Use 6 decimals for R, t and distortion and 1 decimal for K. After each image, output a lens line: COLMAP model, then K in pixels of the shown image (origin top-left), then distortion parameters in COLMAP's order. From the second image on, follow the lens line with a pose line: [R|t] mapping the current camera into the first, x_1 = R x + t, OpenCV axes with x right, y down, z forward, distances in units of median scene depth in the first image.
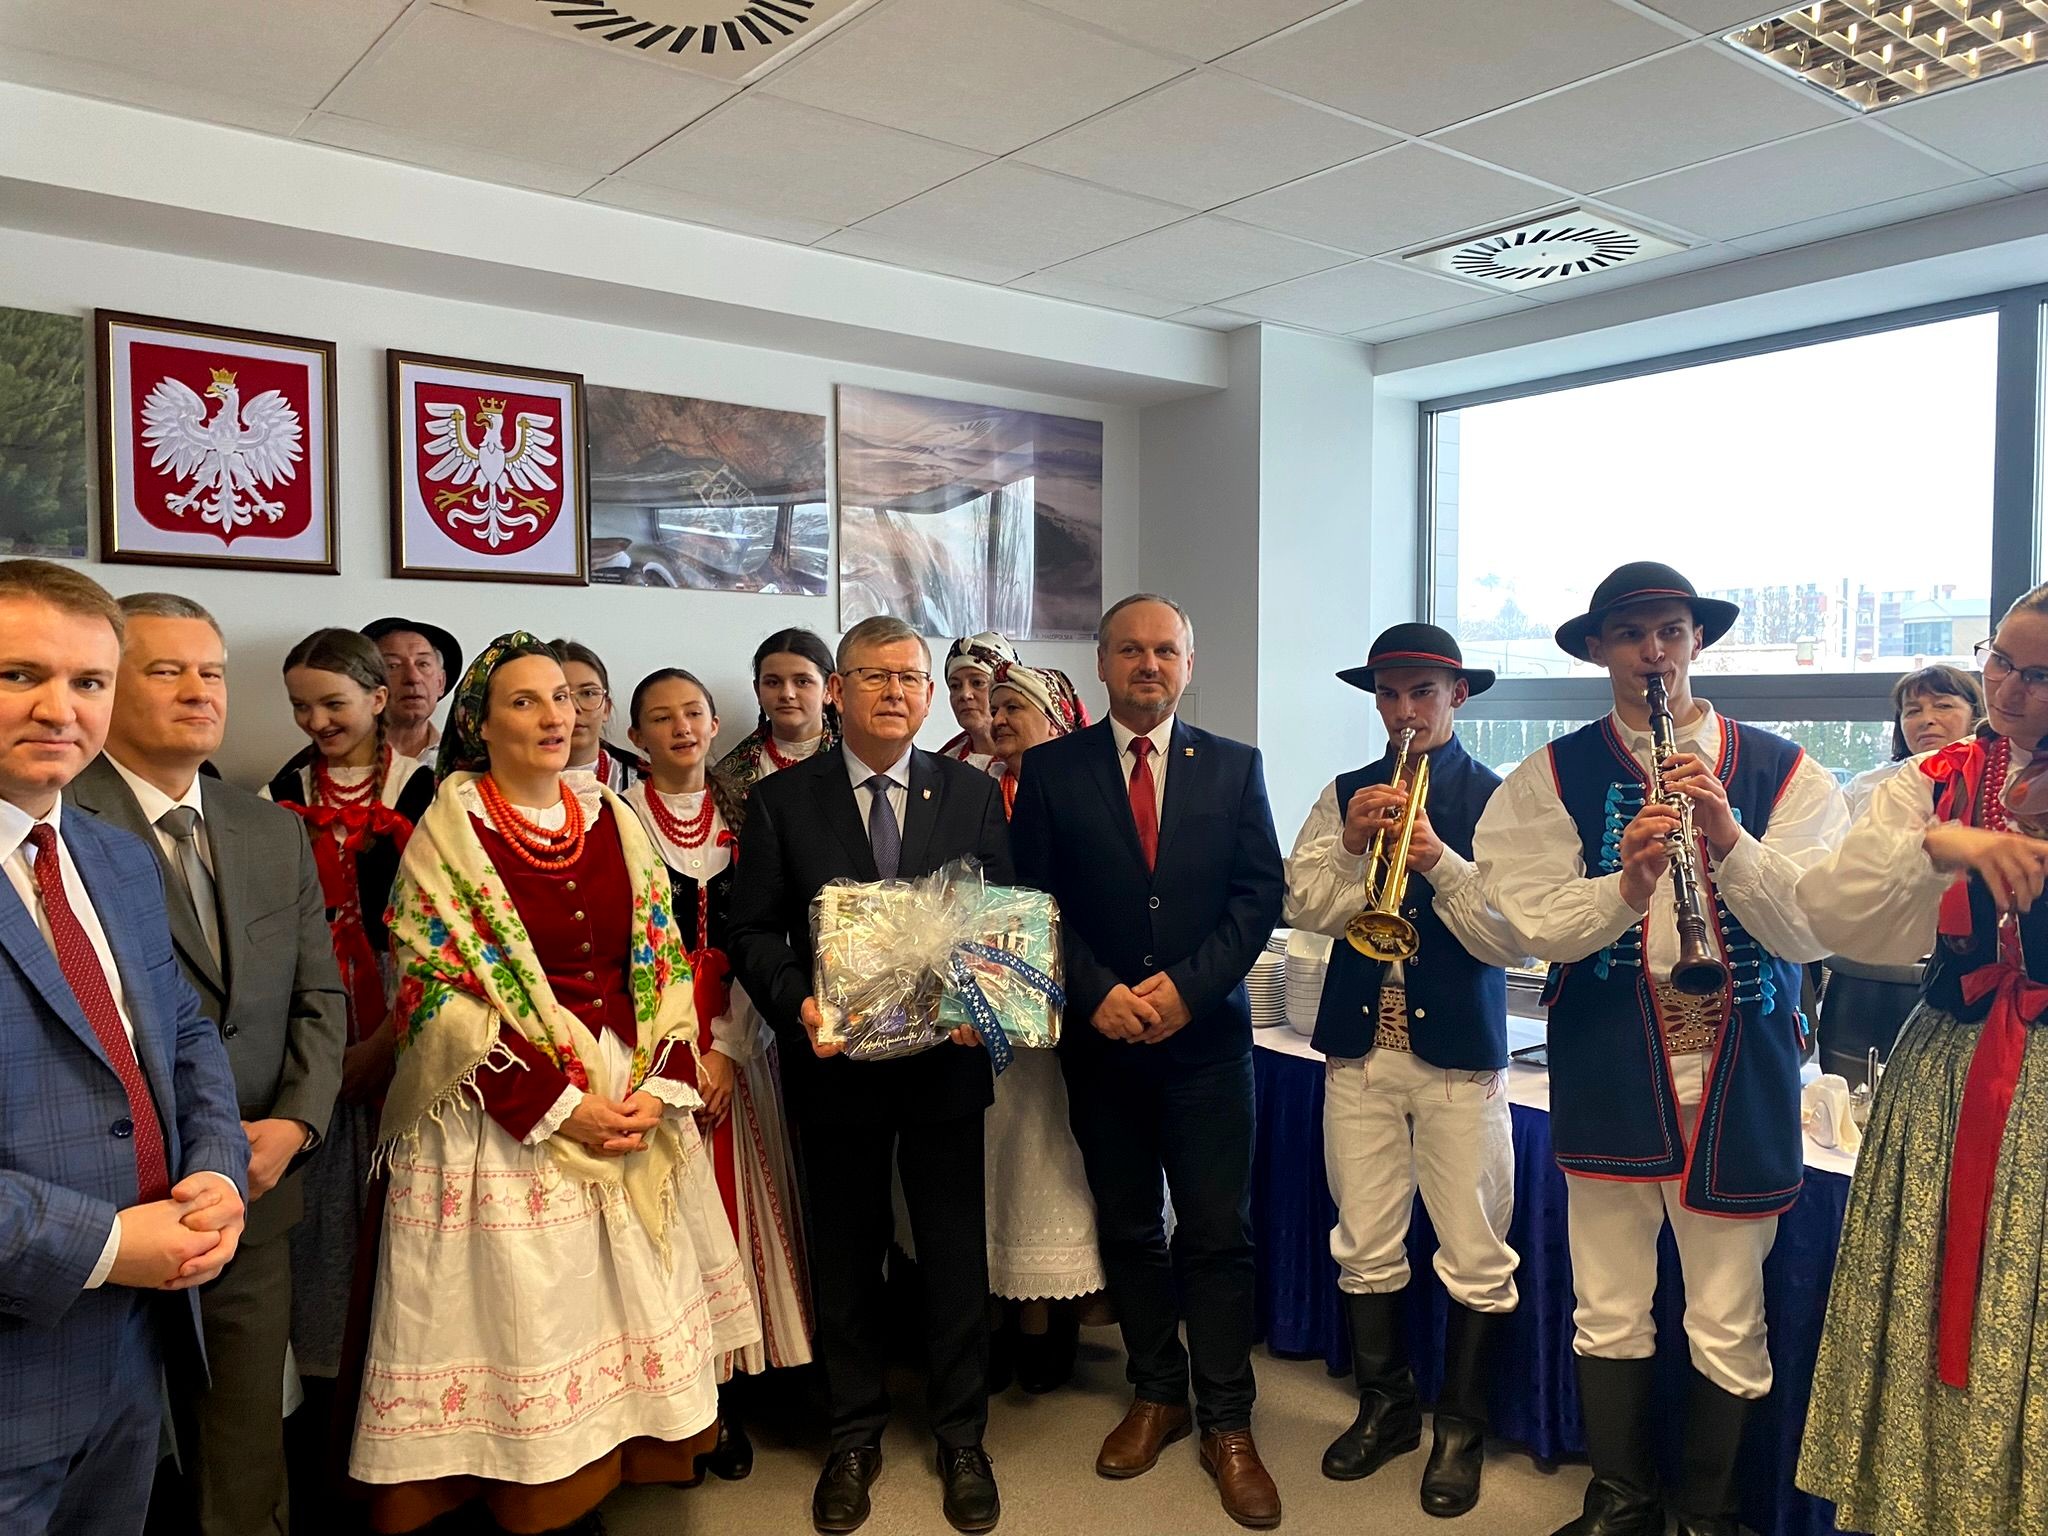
lens RADIAL K [[1580.9, 0, 1019.5], [0, 1580.9, 779.2], [0, 0, 1]] dist [-0.010249, 0.016630]
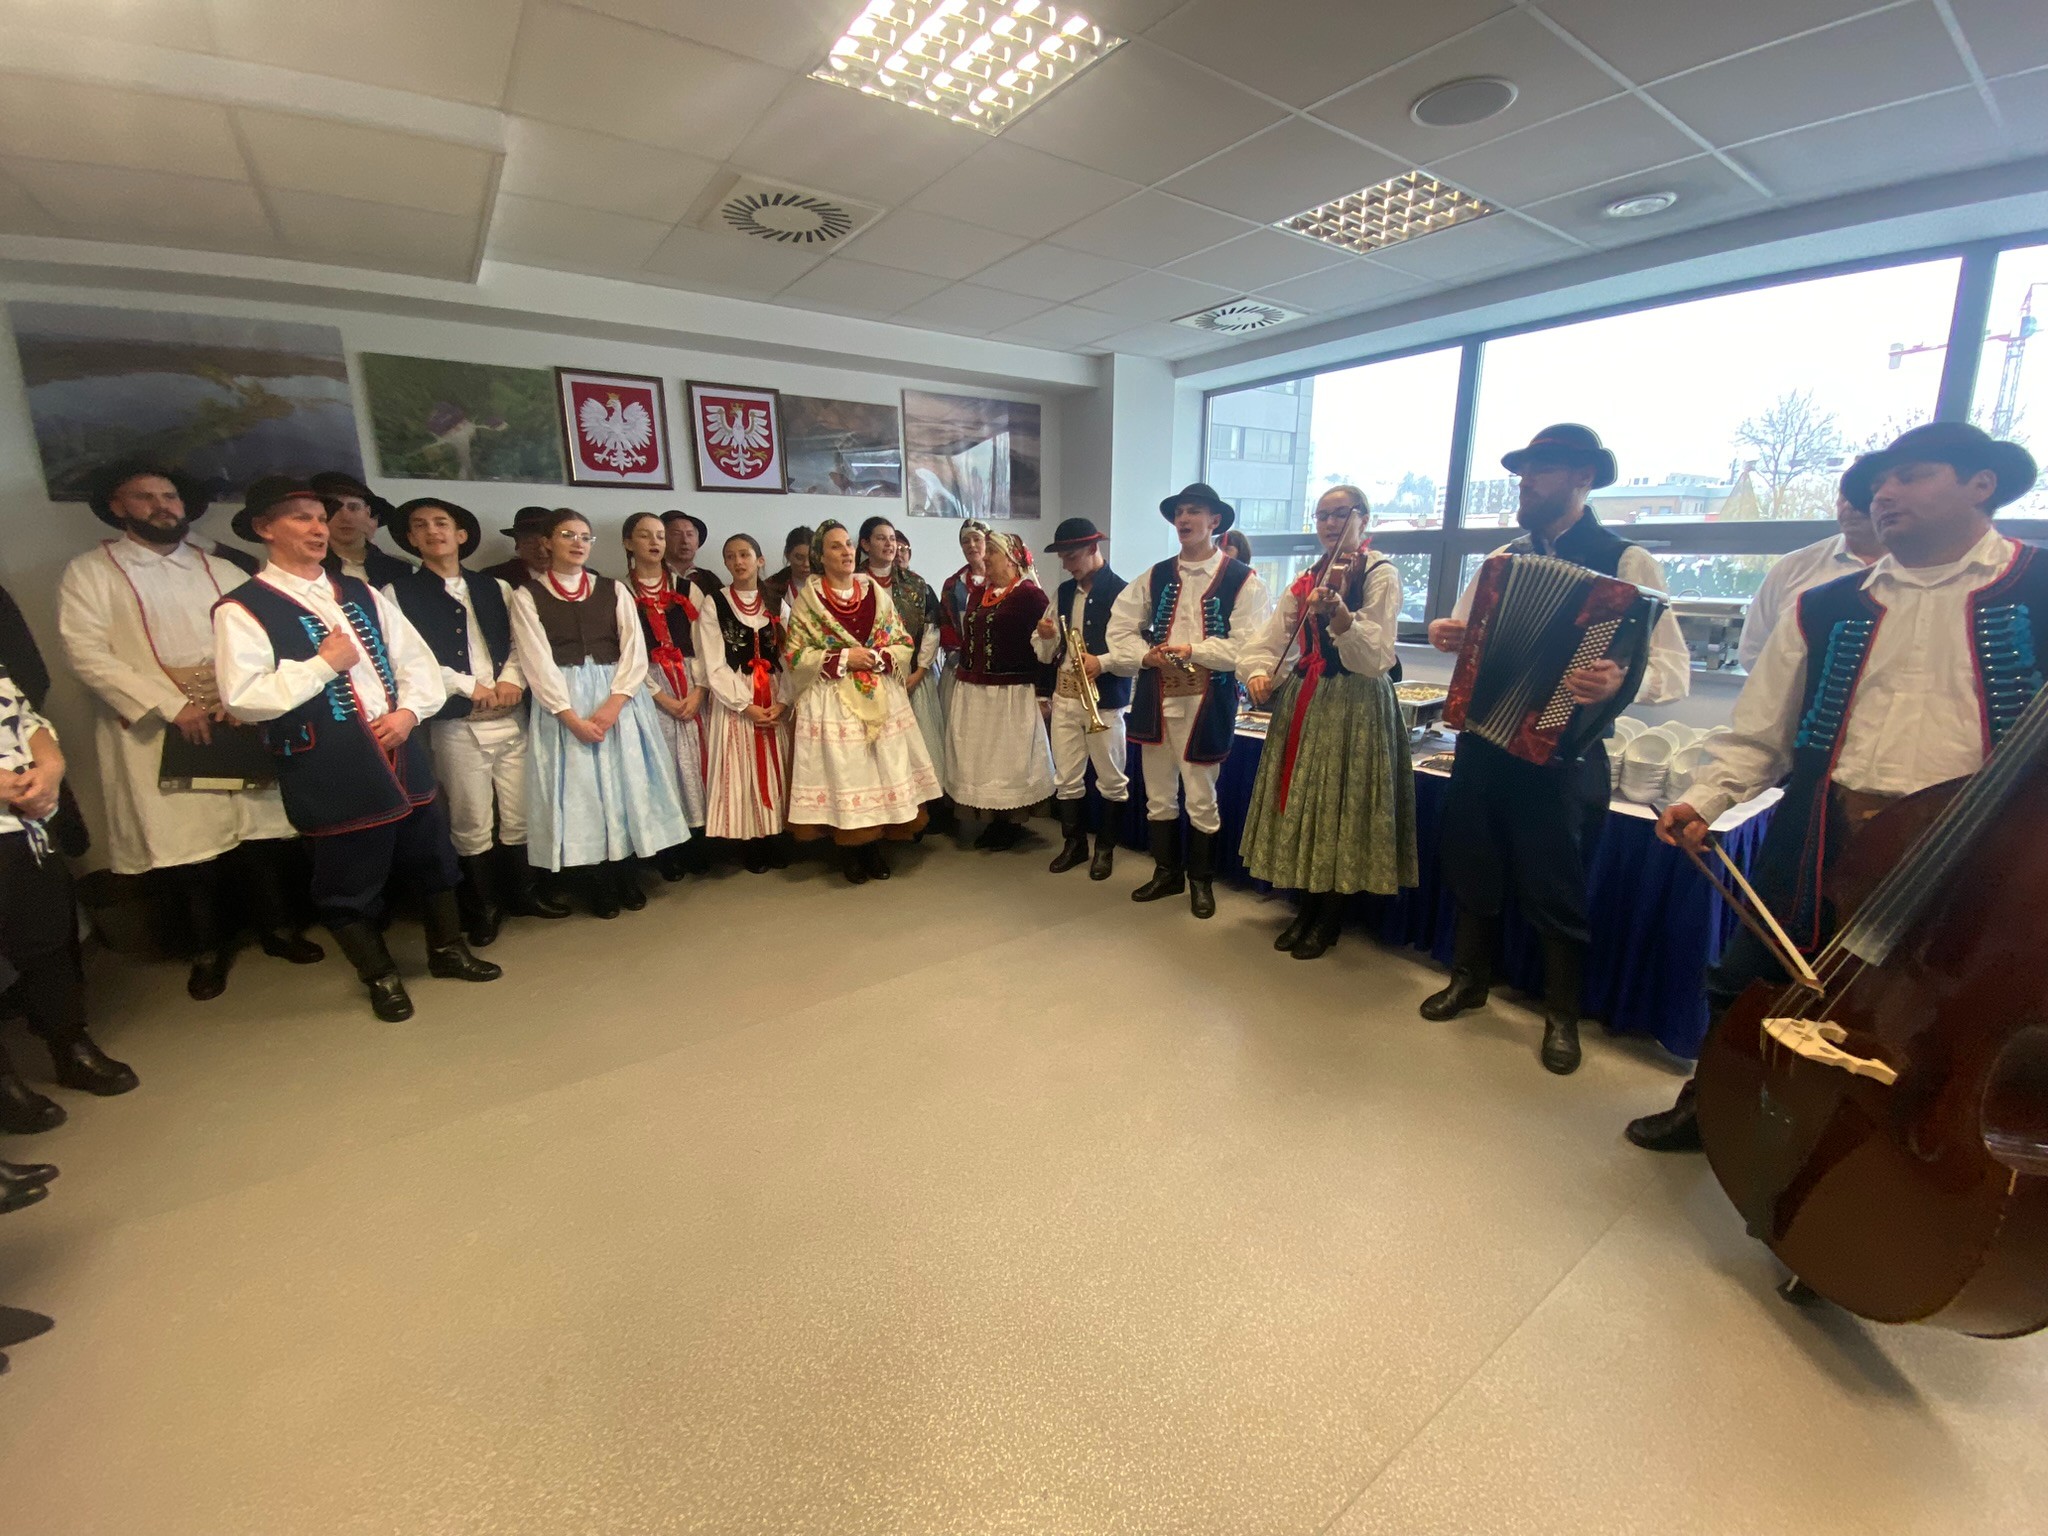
lens RADIAL K [[842.4, 0, 1024.0], [0, 842.4, 768.0], [0, 0, 1]] dist [0.019001, -0.021587]
pose [[0.998314, 0.010547, -0.057078, 0.142171], [0.001366, 0.978812, 0.204755, 0.012651], [0.058028, -0.204488, 0.977148, -0.230294]]
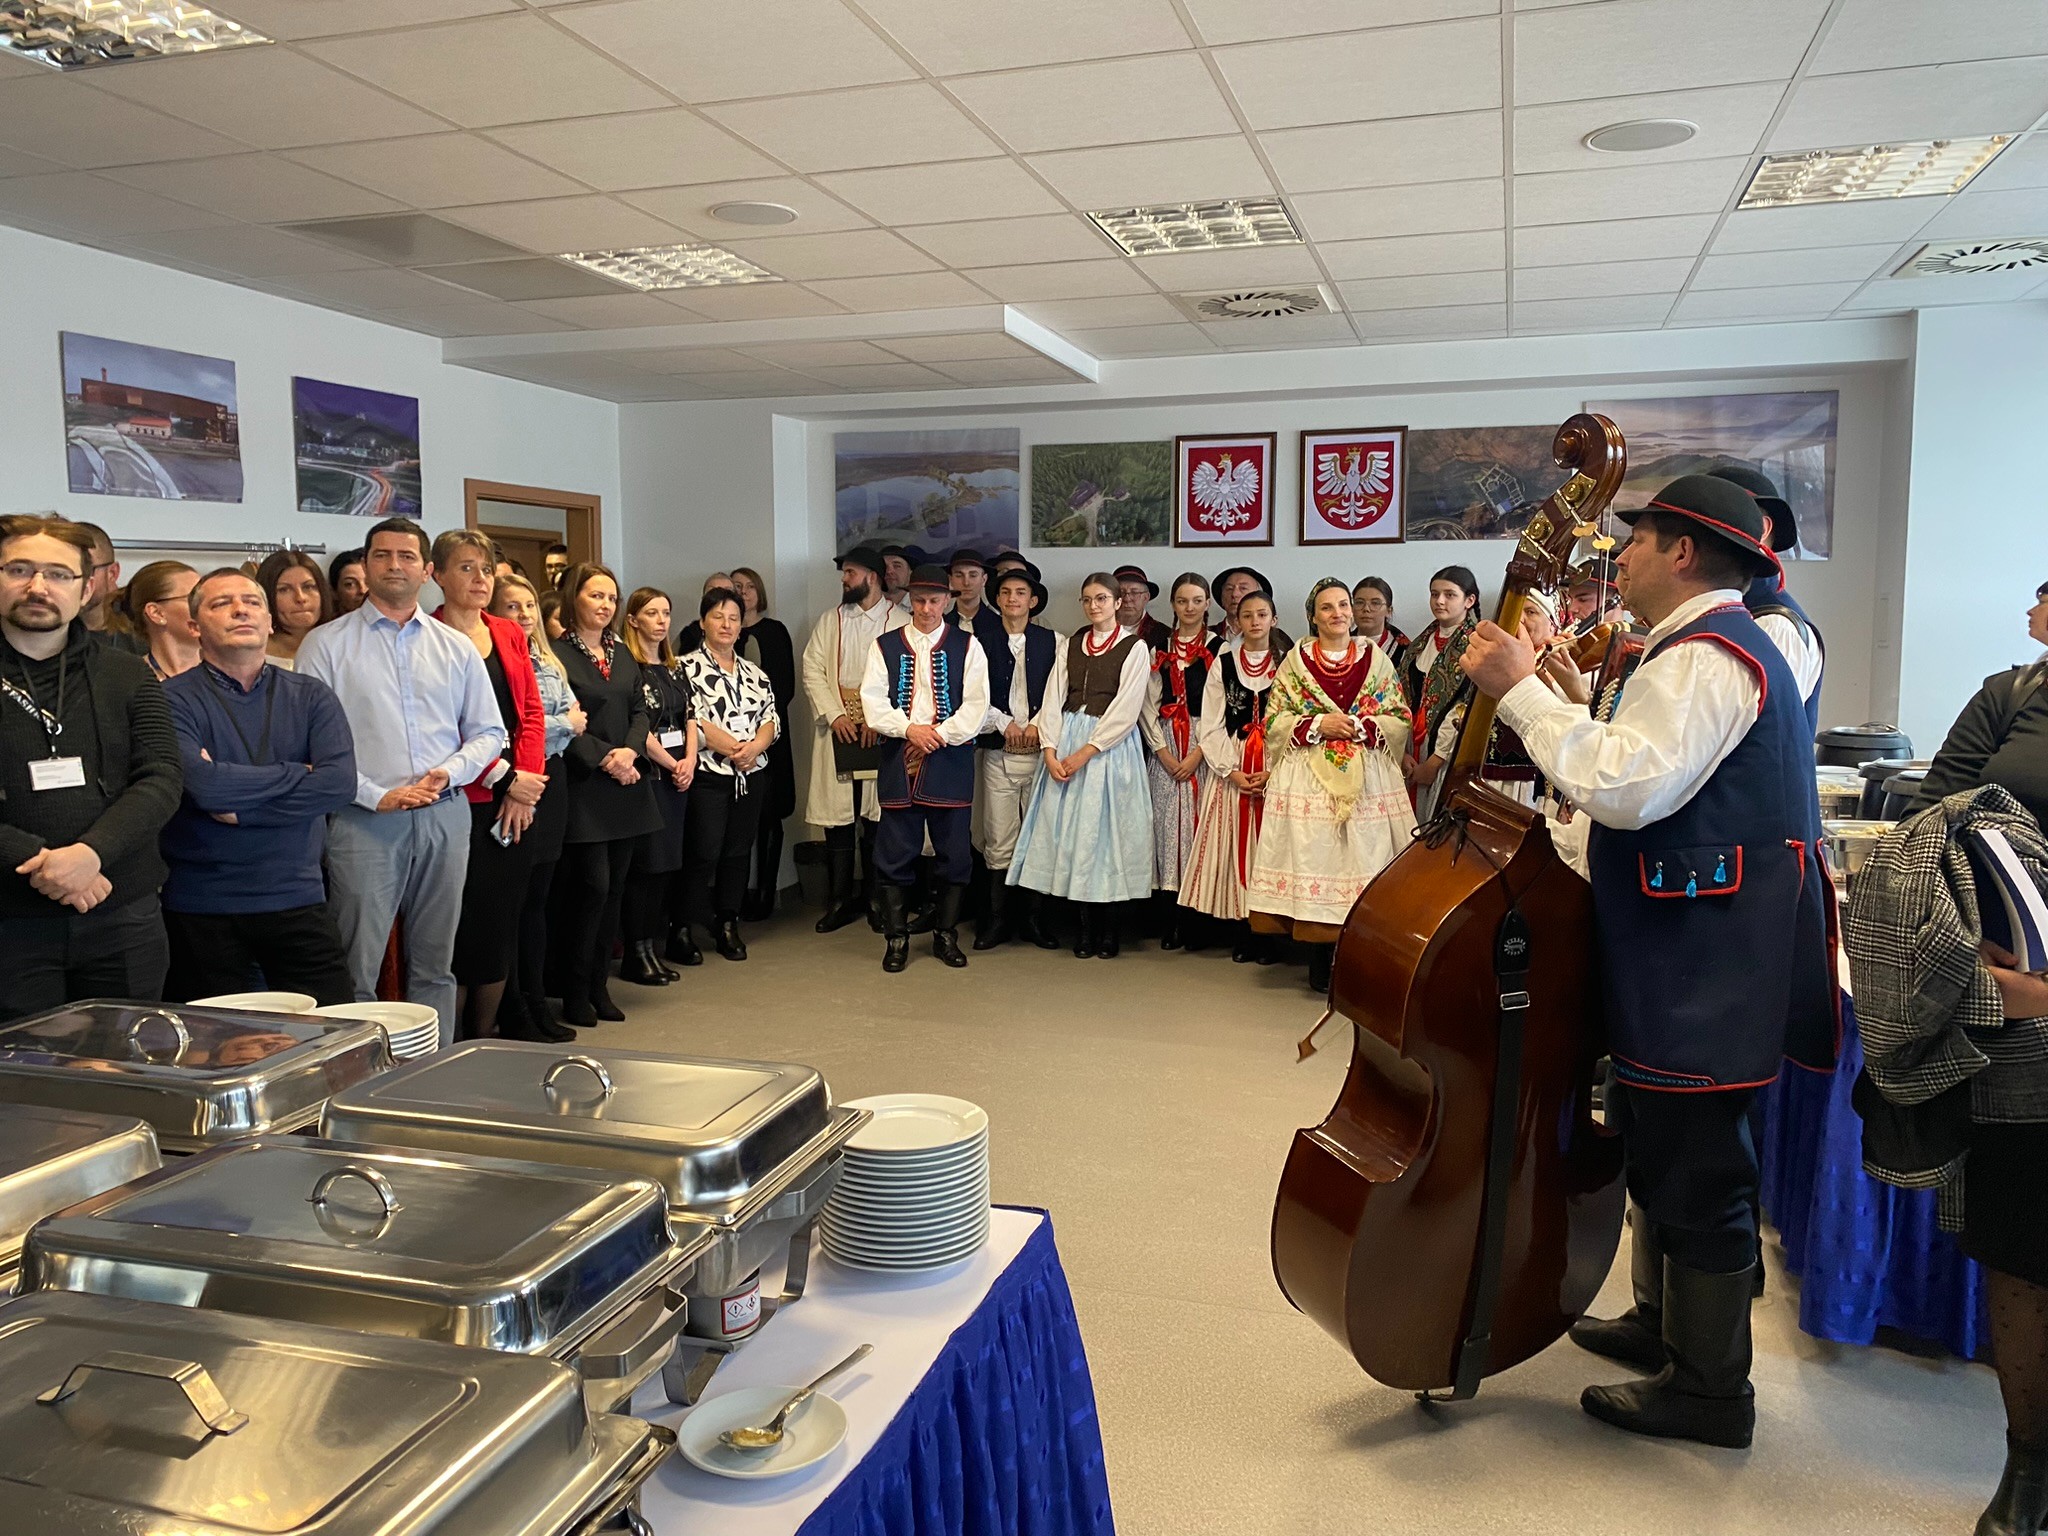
lens RADIAL K [[1526.8, 0, 1024.0], [0, 1526.8, 768.0], [0, 0, 1]] dist [0.008880, 0.003456]
pose [[0.564114, 0.080376, -0.821776, 1.084148], [-0.032107, 0.996633, 0.075439, 0.020923], [0.825073, -0.016171, 0.564795, -0.416260]]
